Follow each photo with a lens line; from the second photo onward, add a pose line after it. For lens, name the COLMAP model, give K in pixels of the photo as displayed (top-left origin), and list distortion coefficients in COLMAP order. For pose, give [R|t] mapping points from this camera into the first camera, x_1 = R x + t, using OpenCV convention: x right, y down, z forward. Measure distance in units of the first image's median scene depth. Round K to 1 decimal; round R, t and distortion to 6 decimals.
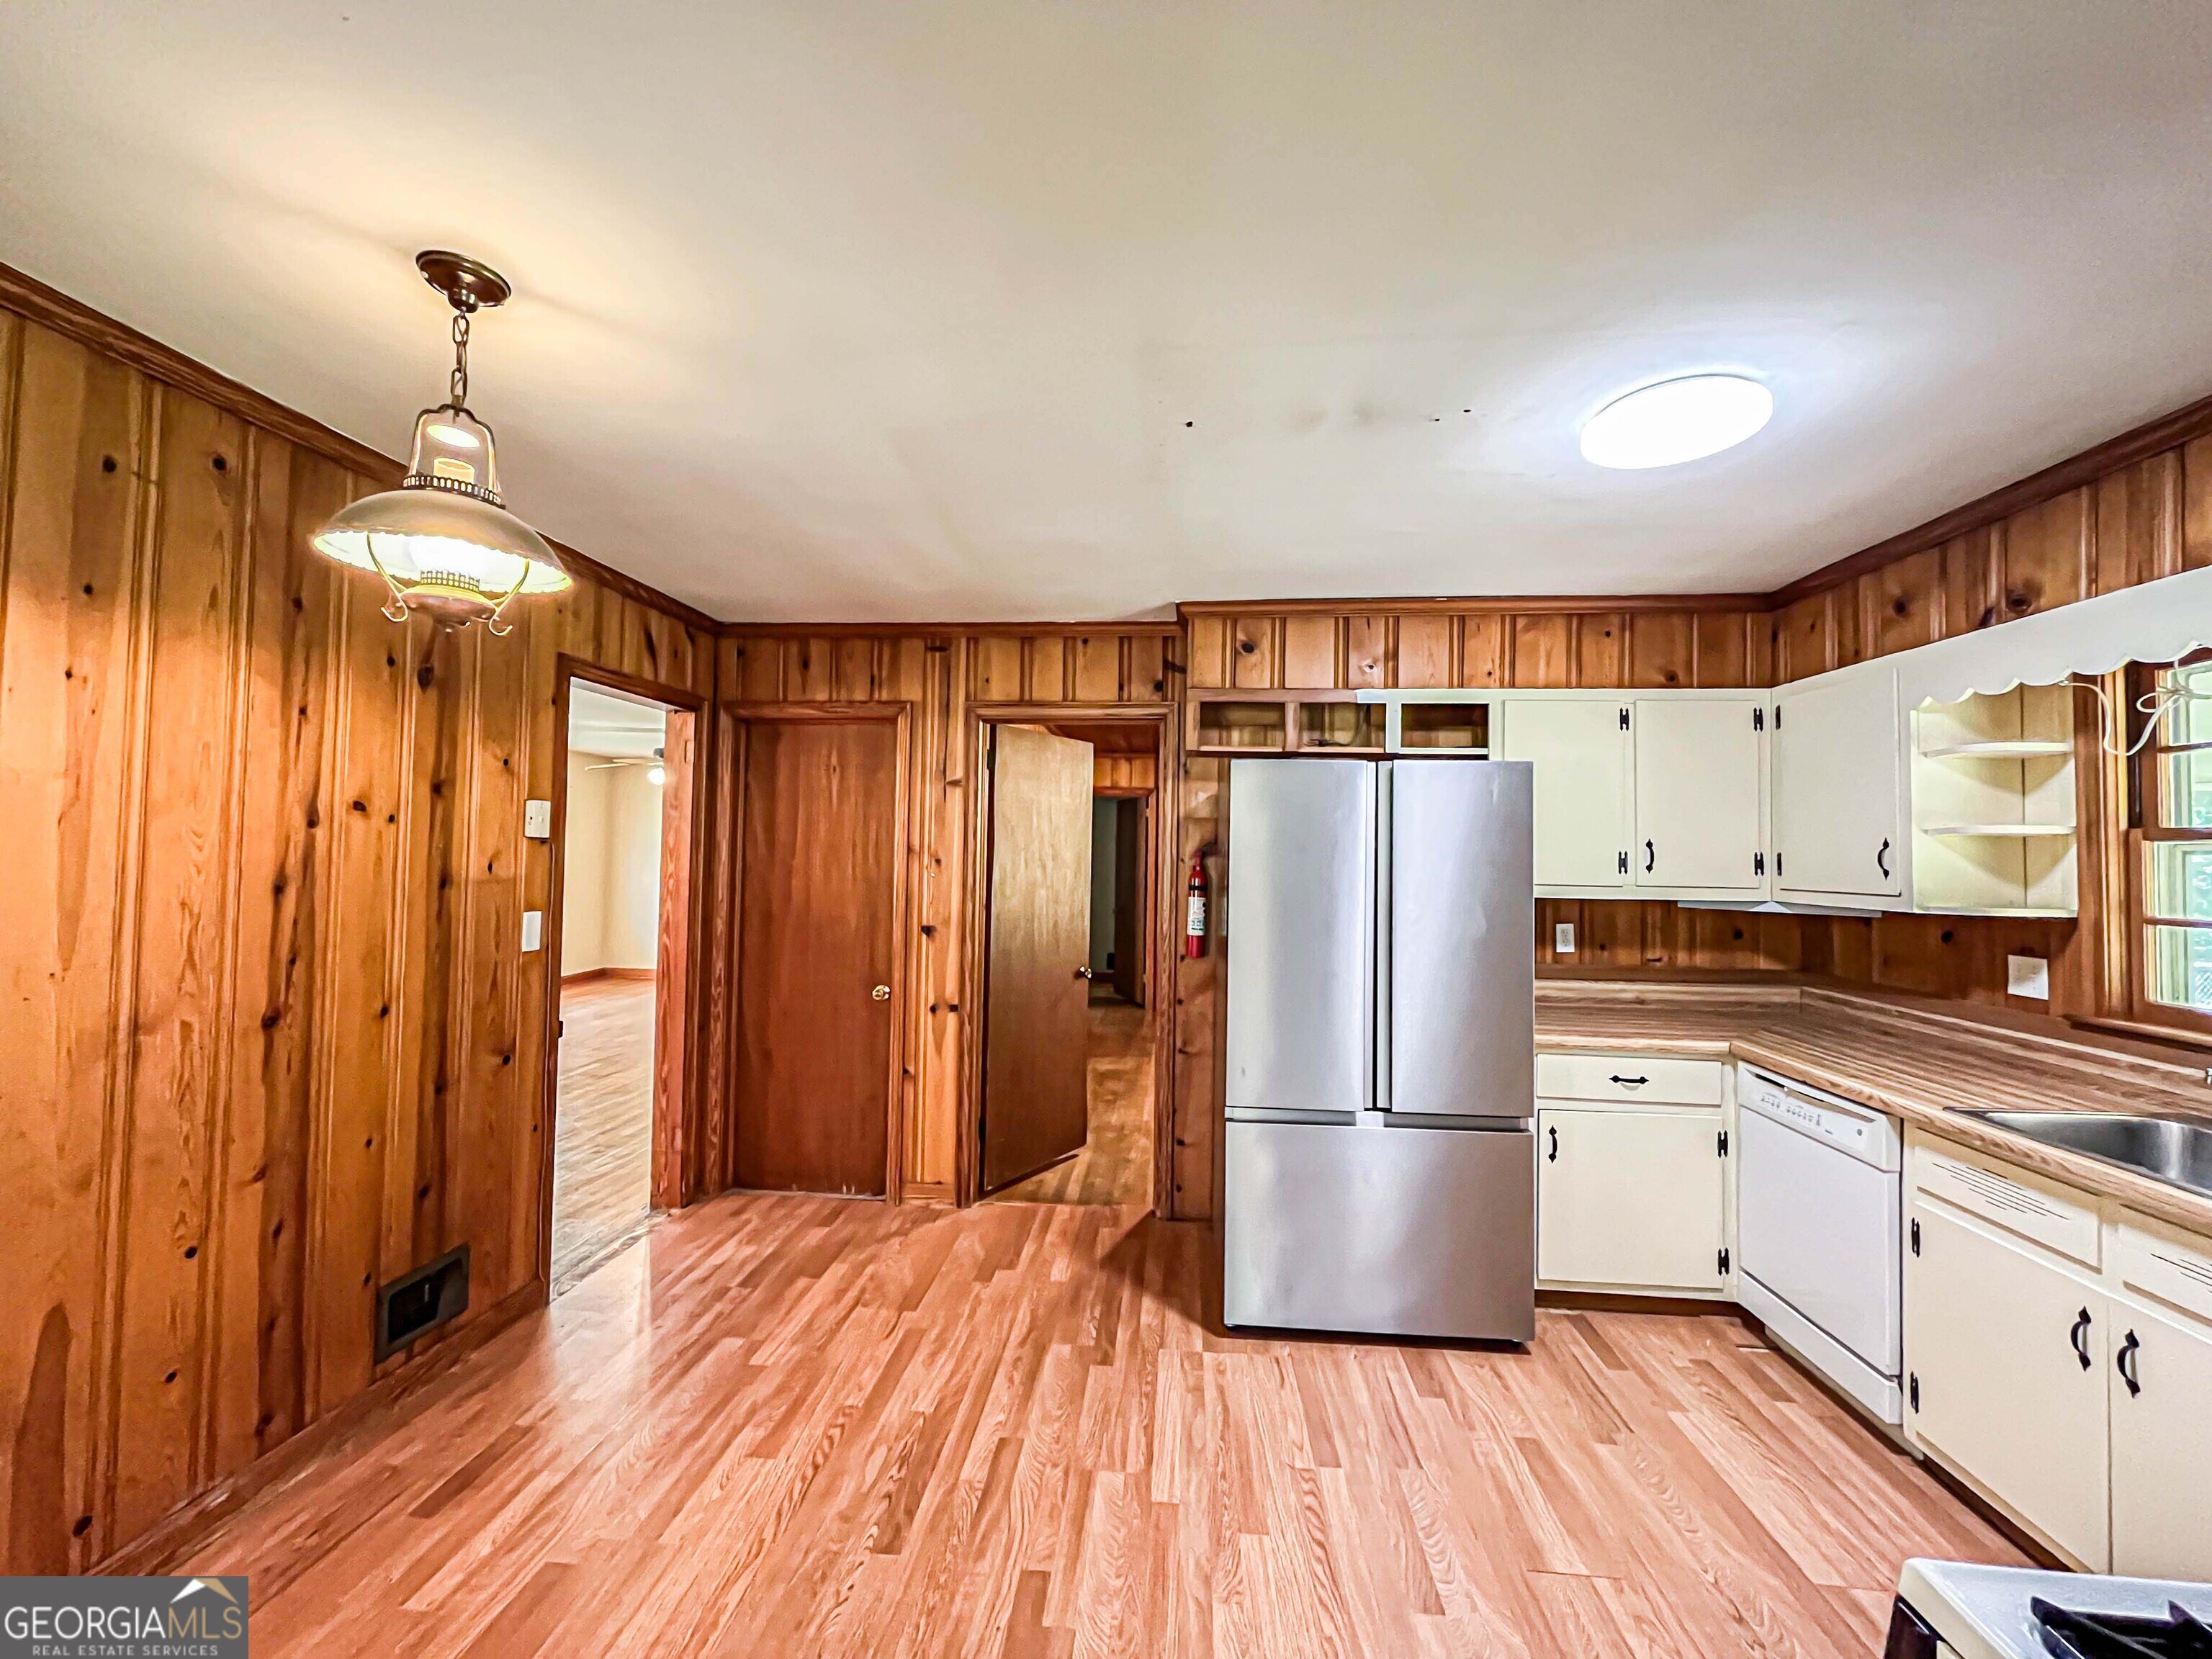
lens RADIAL K [[894.4, 0, 1106.0], [0, 894.4, 829.5], [0, 0, 1]] dist [0.000607, 0.000209]
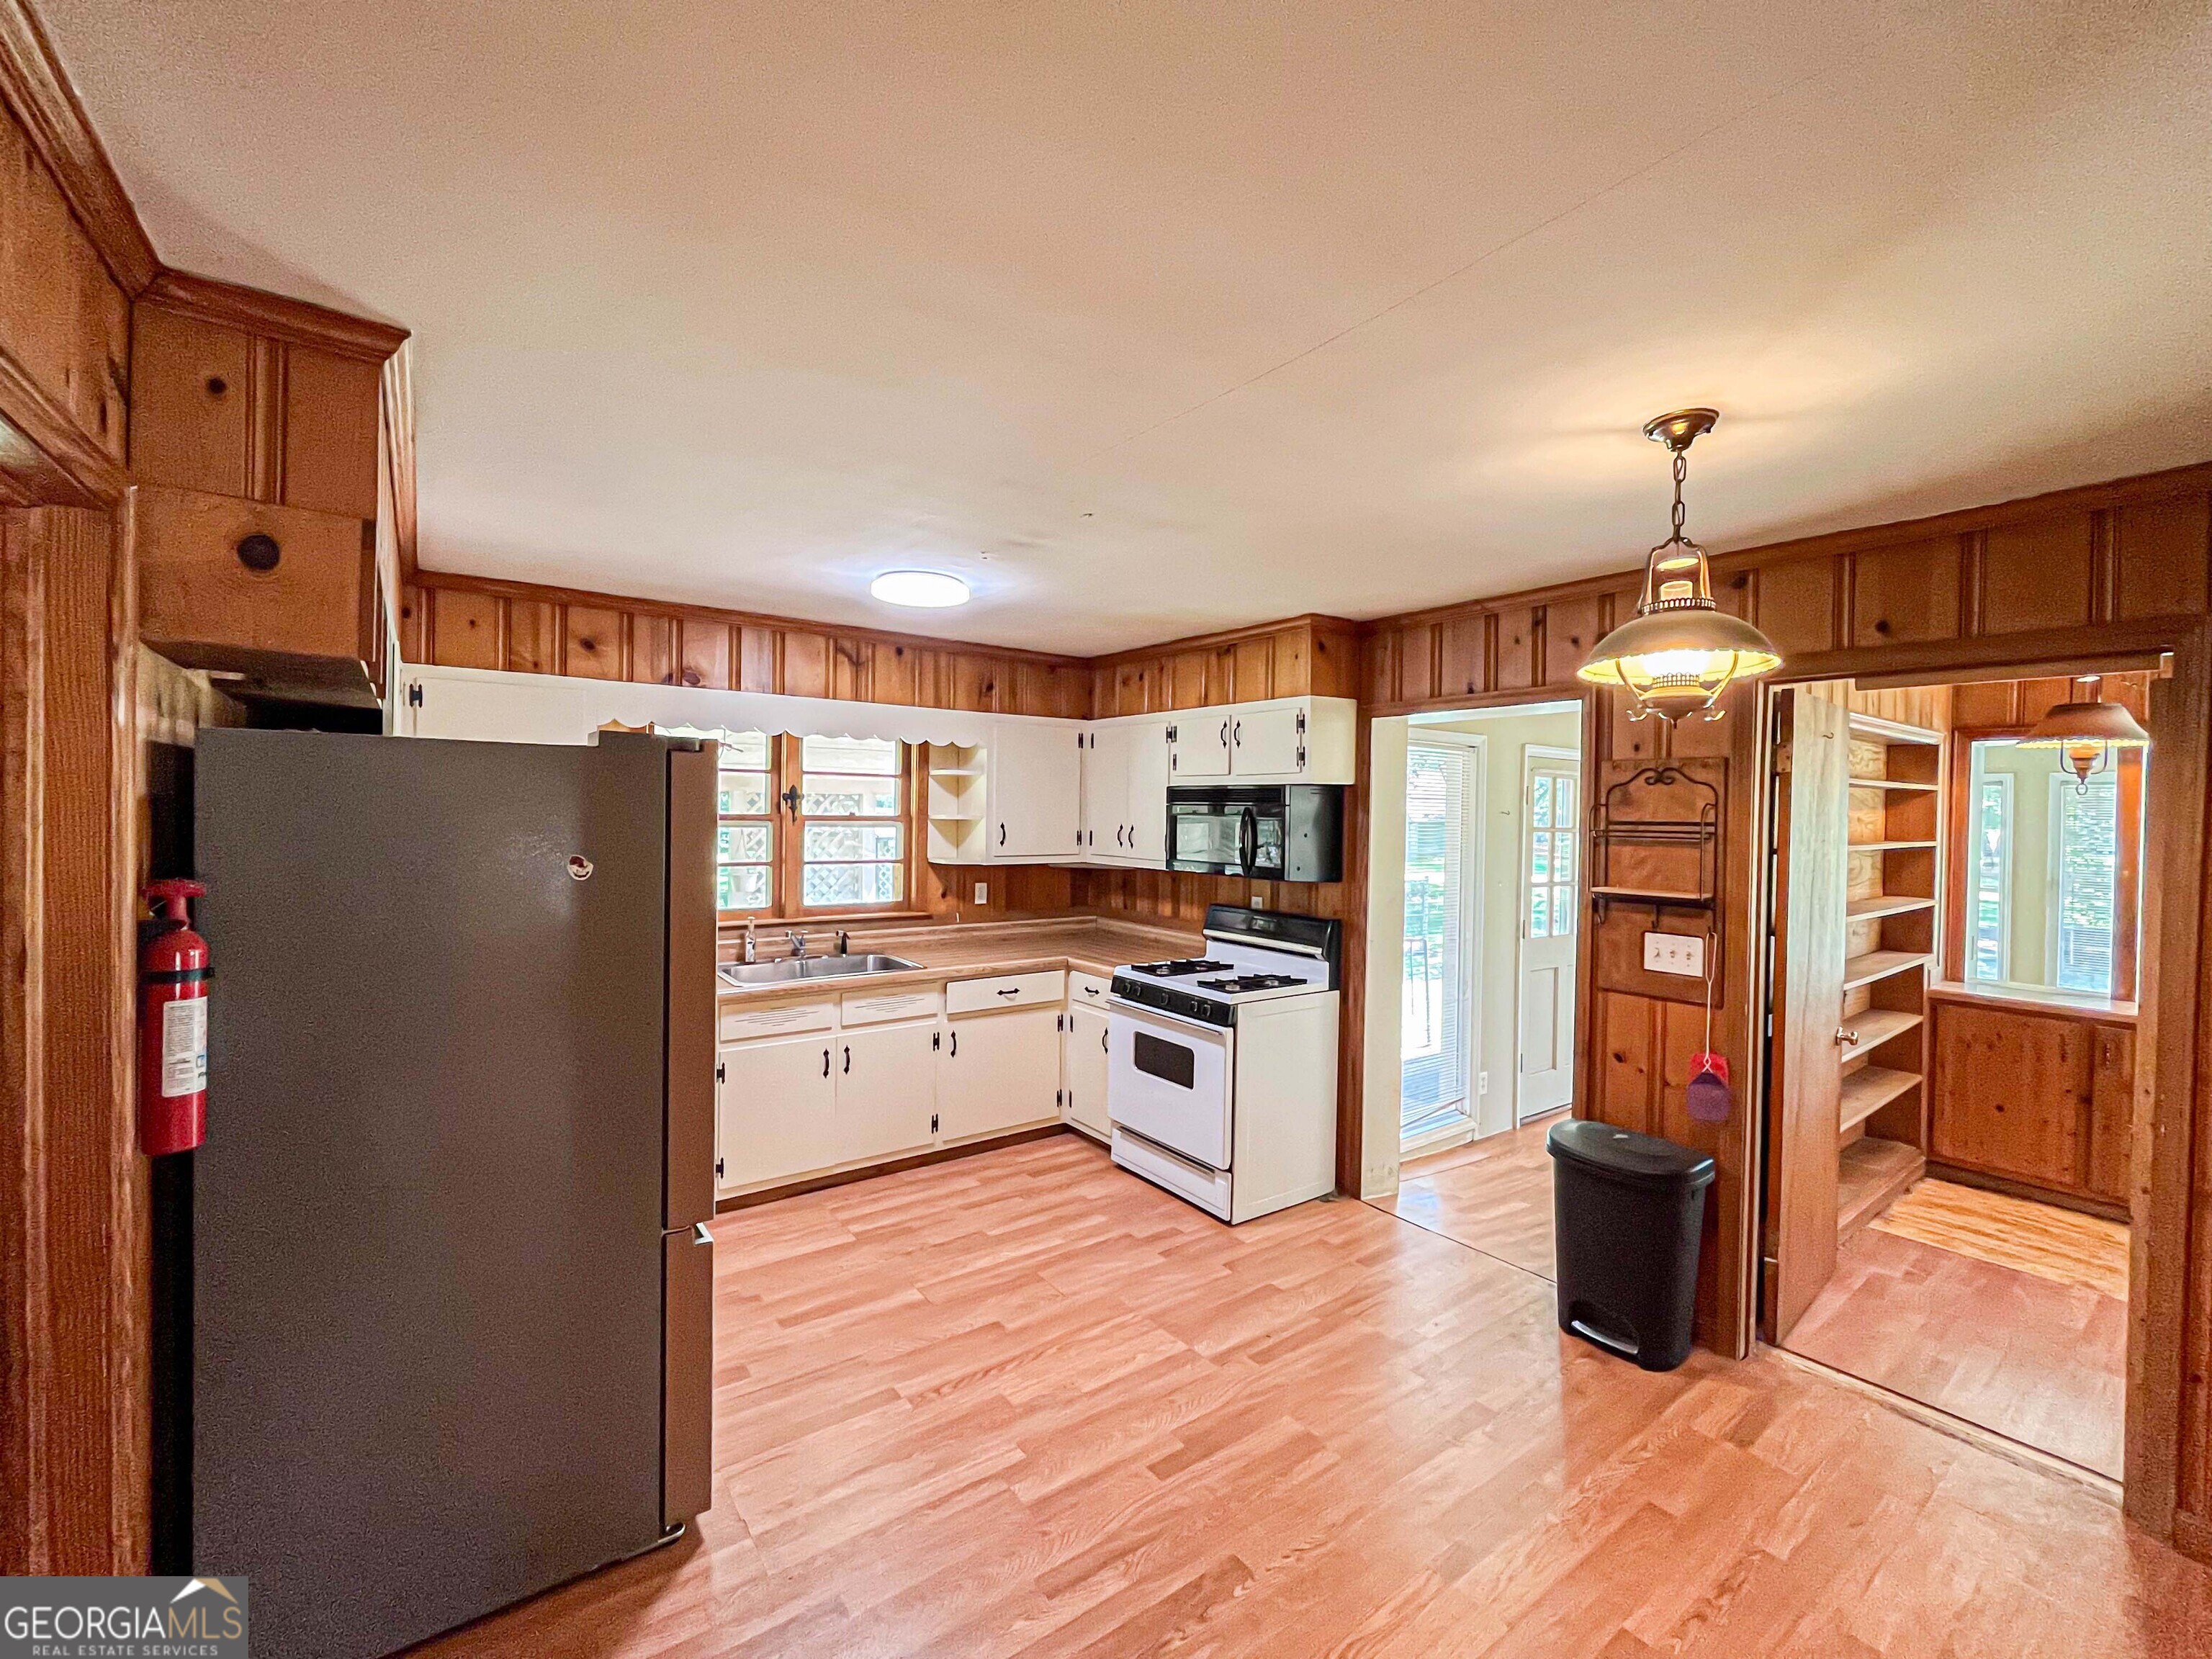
lens RADIAL K [[925.1, 0, 1101.6], [0, 925.1, 822.6], [0, 0, 1]] dist [-0.005952, 0.000445]
pose [[-0.652085, -0.036018, 0.757290, -0.746861], [-0.048248, 0.998818, 0.005960, -0.035053], [-0.756609, -0.032651, -0.653051, 1.508864]]
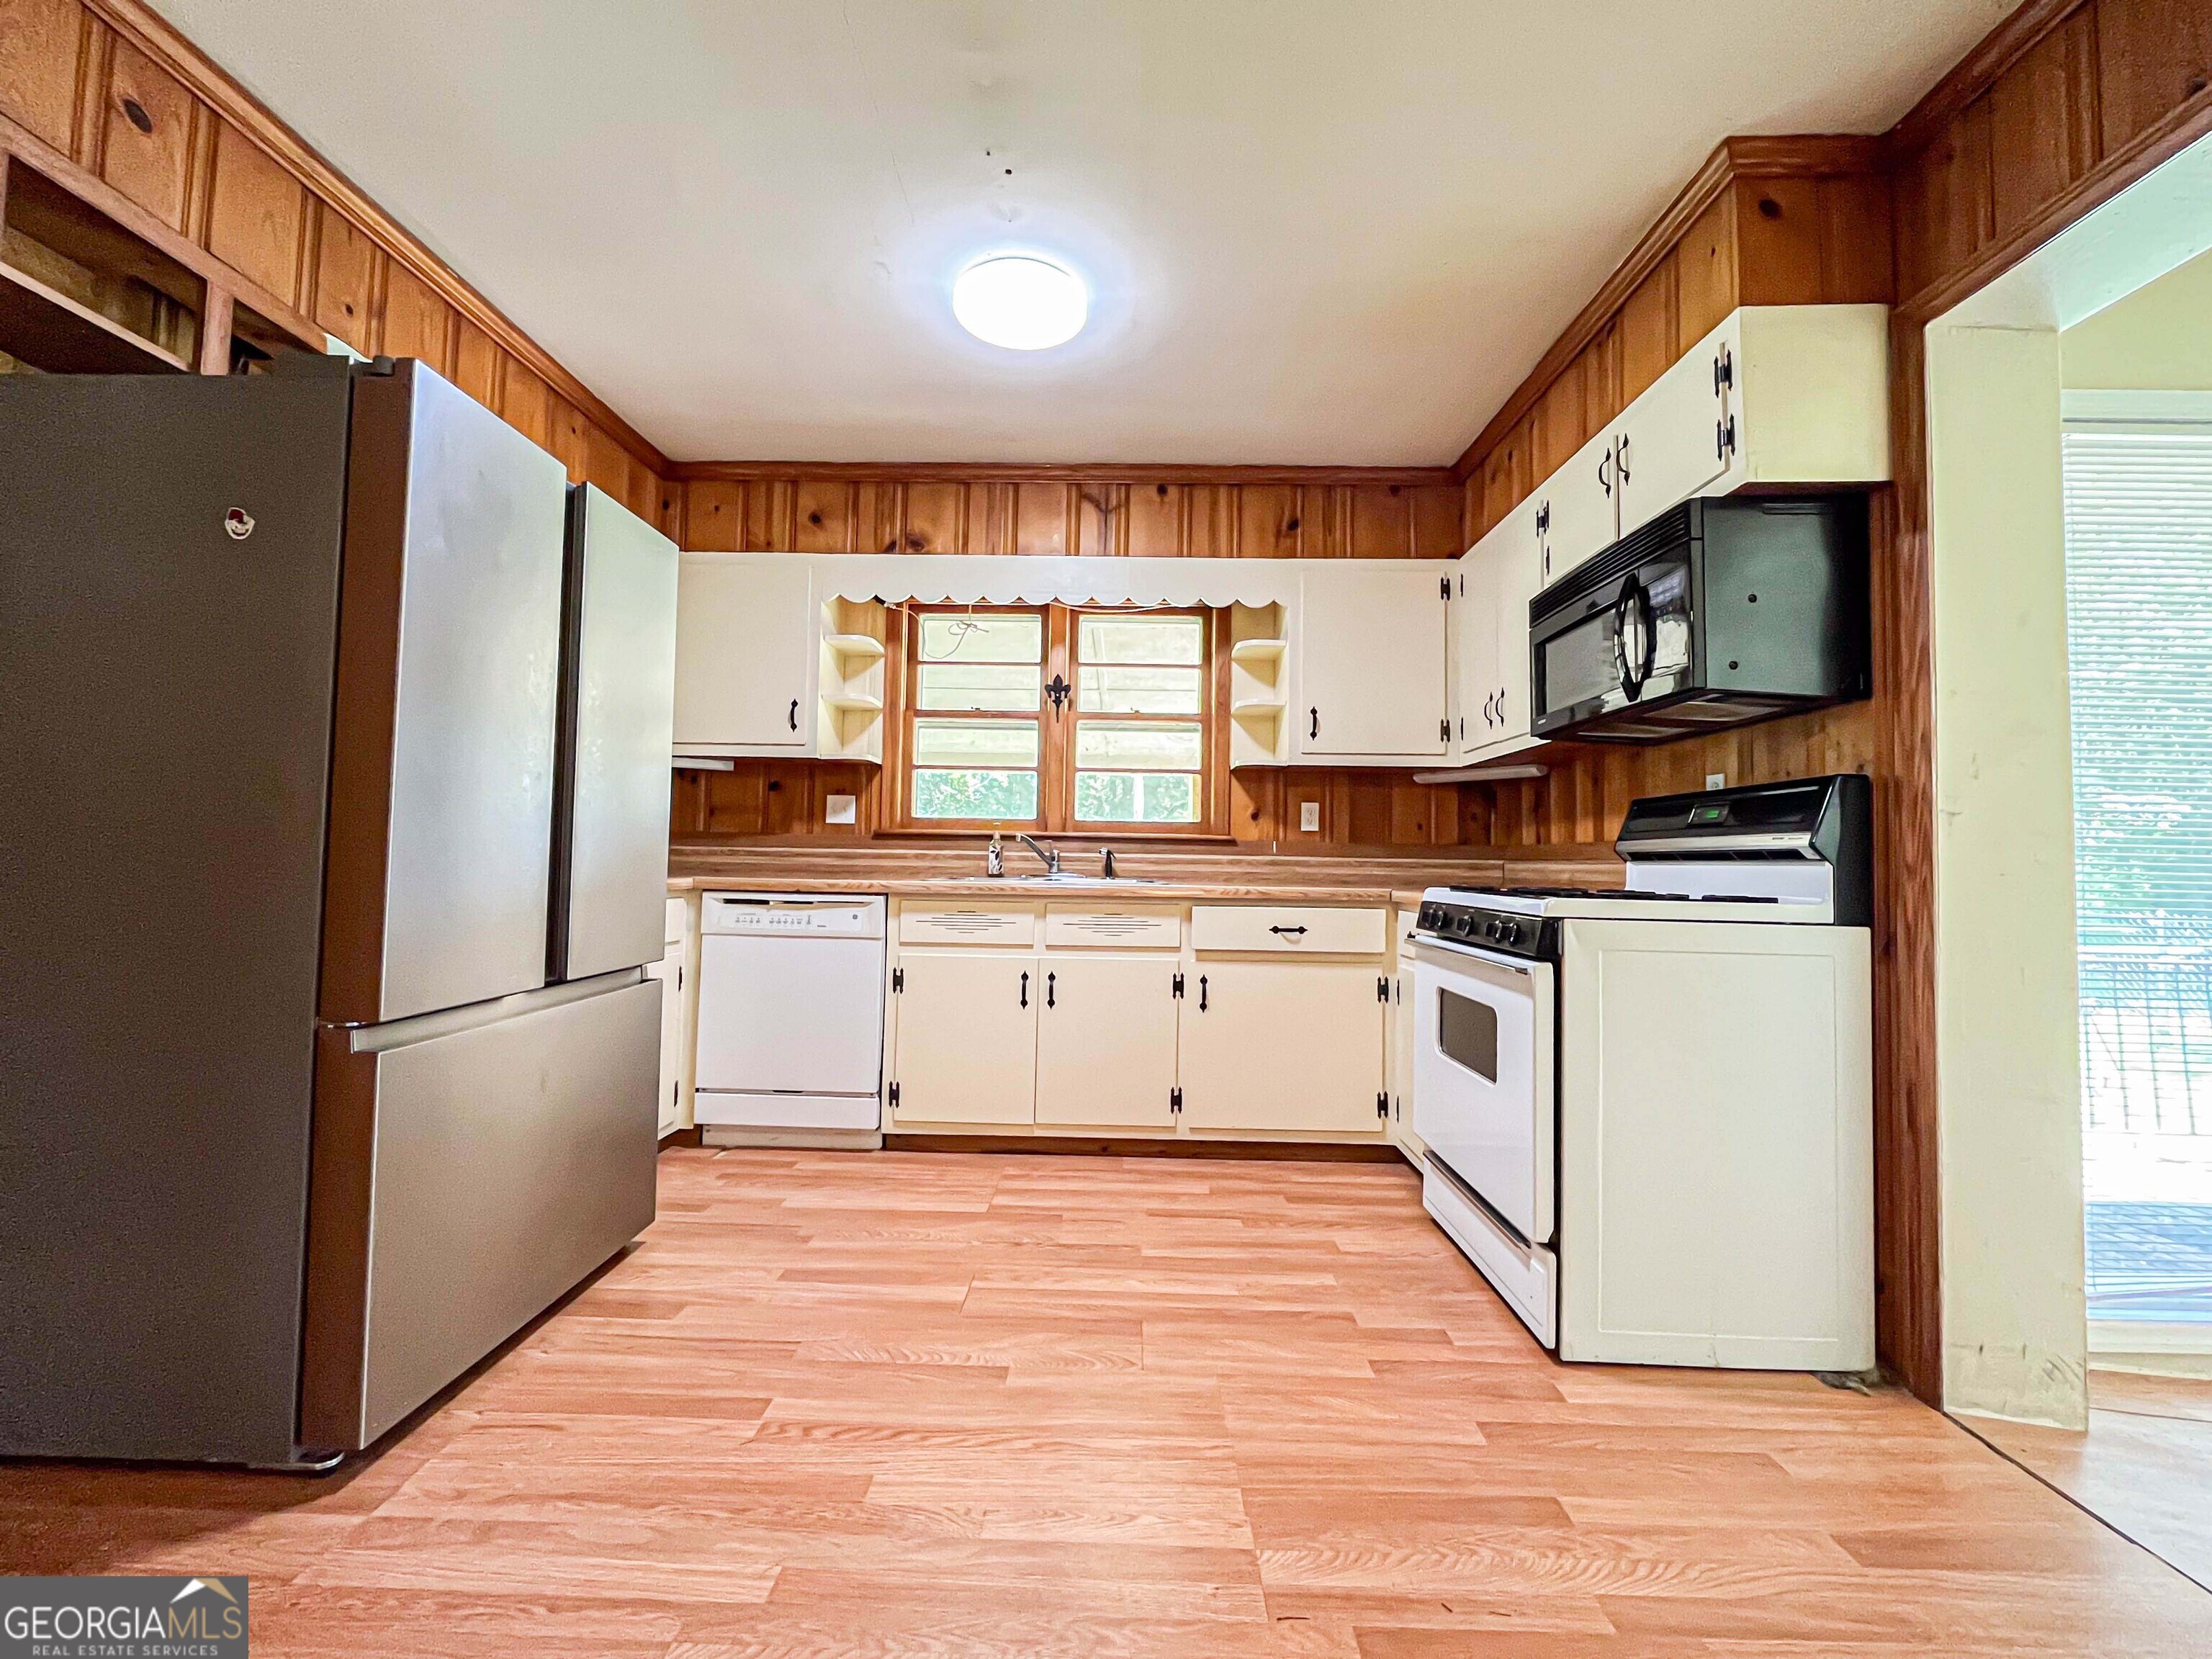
lens RADIAL K [[925.1, 0, 1101.6], [0, 925.1, 822.6], [0, 0, 1]] dist [-0.005952, 0.000445]
pose [[-0.058644, 0.024933, 0.997968, -0.500044], [-0.047479, 0.998487, -0.027736, 0.229450], [-0.997149, -0.049009, -0.057371, 0.749498]]
